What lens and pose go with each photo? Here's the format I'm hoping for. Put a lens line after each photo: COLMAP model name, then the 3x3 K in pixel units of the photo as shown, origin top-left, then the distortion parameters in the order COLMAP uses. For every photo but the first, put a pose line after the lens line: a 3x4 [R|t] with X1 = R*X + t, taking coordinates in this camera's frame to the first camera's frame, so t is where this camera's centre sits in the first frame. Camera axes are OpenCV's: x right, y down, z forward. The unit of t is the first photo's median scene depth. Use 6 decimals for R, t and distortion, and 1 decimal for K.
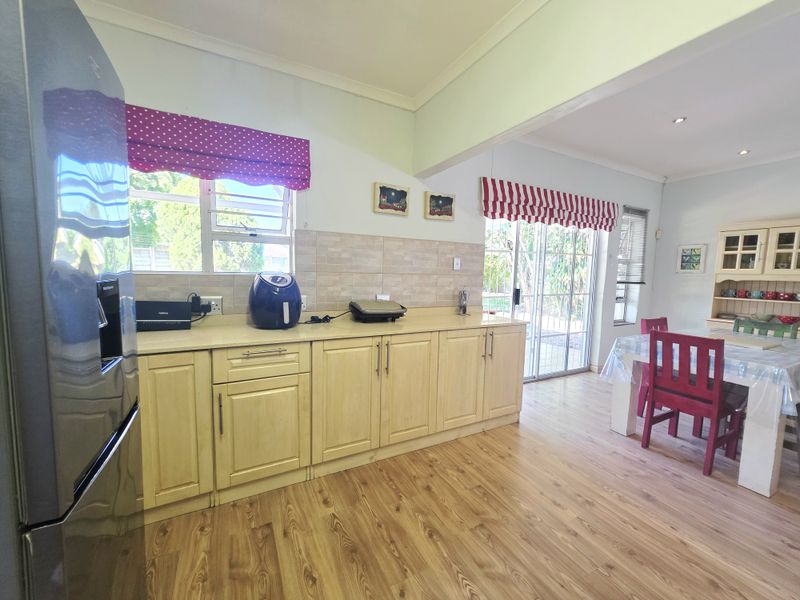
lens RADIAL K [[326.3, 0, 402.4], [0, 326.3, 295.0], [0, 0, 1]] dist [0.044605, 0.000078]
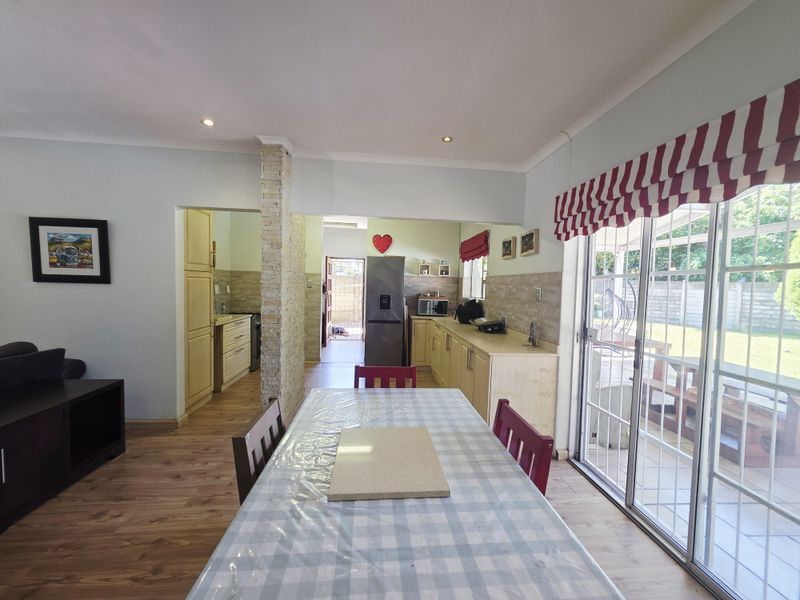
lens RADIAL K [[318.8, 0, 403.2], [0, 318.8, 299.2], [0, 0, 1]] dist [0.002434, 0.000219]
pose [[-0.389960, -0.000199, -0.920832, 1.048056], [-0.115297, 0.992141, 0.048612, -0.070450], [0.913585, 0.125126, -0.386918, 0.866527]]
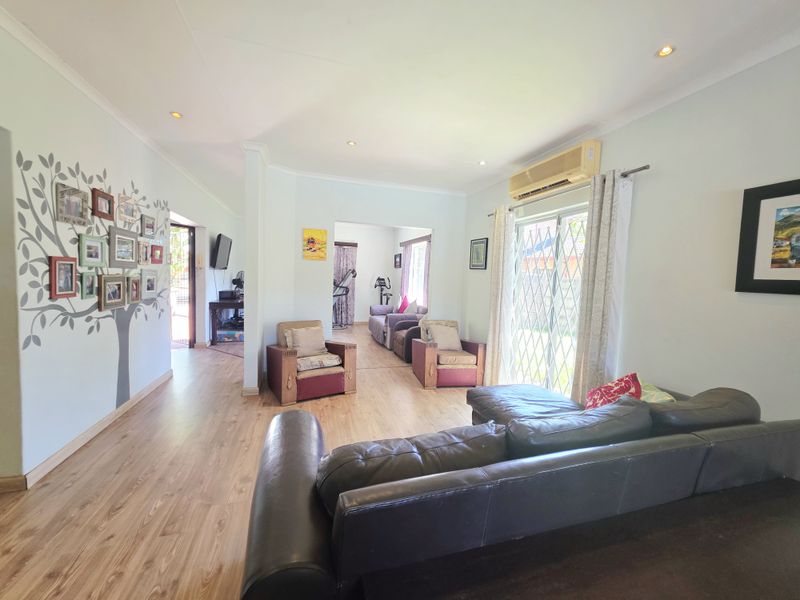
lens RADIAL K [[318.8, 0, 403.2], [0, 318.8, 299.2], [0, 0, 1]] dist [0.002434, 0.000219]
pose [[-0.981427, -0.081216, 0.173795, 1.105272], [-0.053805, 0.986133, 0.156995, -0.008355], [-0.184135, 0.144728, -0.972187, 0.312047]]
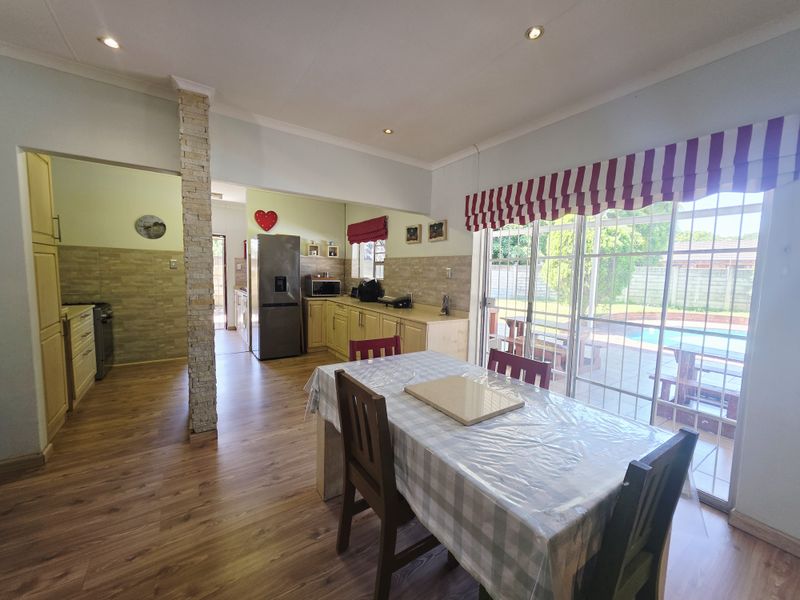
lens RADIAL K [[318.4, 0, 400.0], [0, 318.4, 300.0], [0, 0, 1]] dist [0.001437, 0.000129]
pose [[0.108332, 0.061021, -0.992240, 1.159748], [-0.104648, 0.993269, 0.049659, -0.031689], [0.988591, 0.098456, 0.113988, 0.600081]]
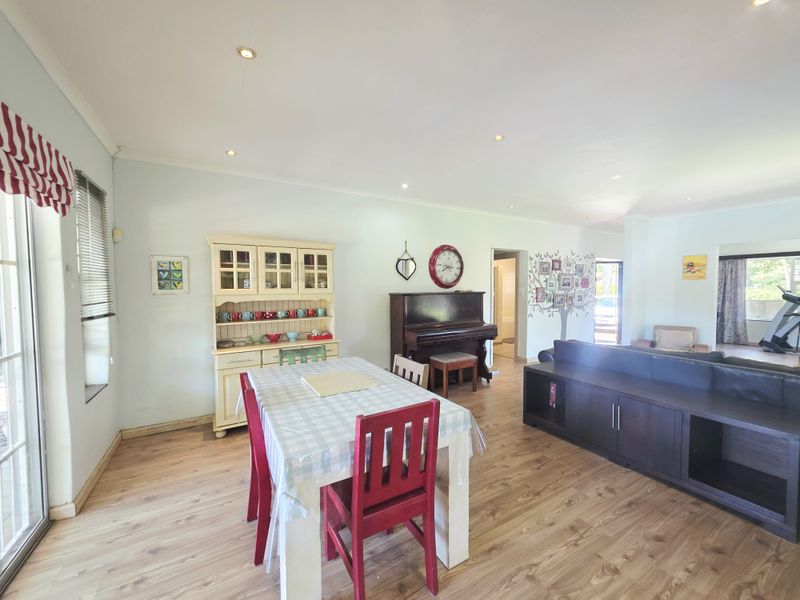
lens RADIAL K [[318.8, 0, 403.2], [0, 318.8, 299.2], [0, 0, 1]] dist [0.002434, 0.000219]
pose [[-0.041780, -0.066543, 0.996908, 0.164295], [0.081850, 0.994198, 0.069792, -0.075267], [-0.995769, 0.084513, -0.036091, 0.631280]]
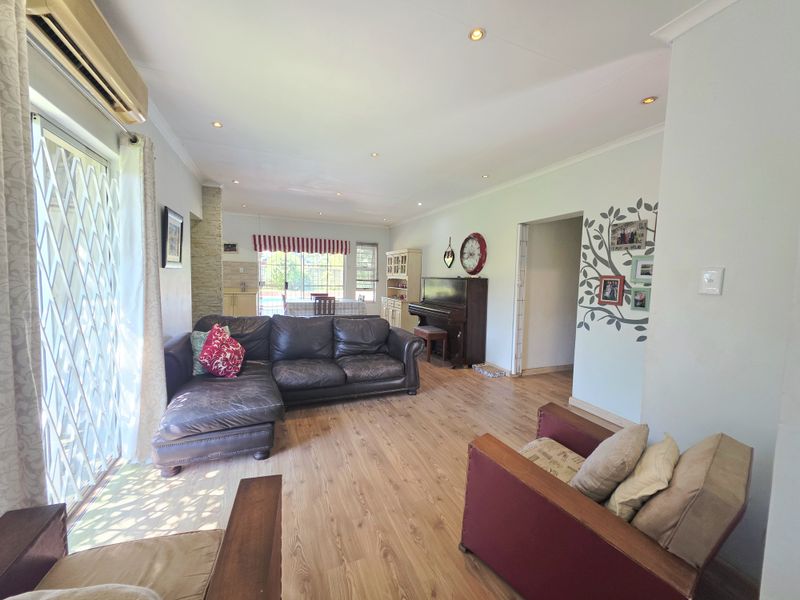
lens RADIAL K [[318.8, 0, 403.2], [0, 318.8, 299.2], [0, 0, 1]] dist [0.002434, 0.000219]
pose [[0.996069, 0.003858, -0.088501, 1.377606], [-0.004707, 0.999945, -0.009393, 0.119657], [0.088460, 0.009773, 0.996032, -1.110928]]
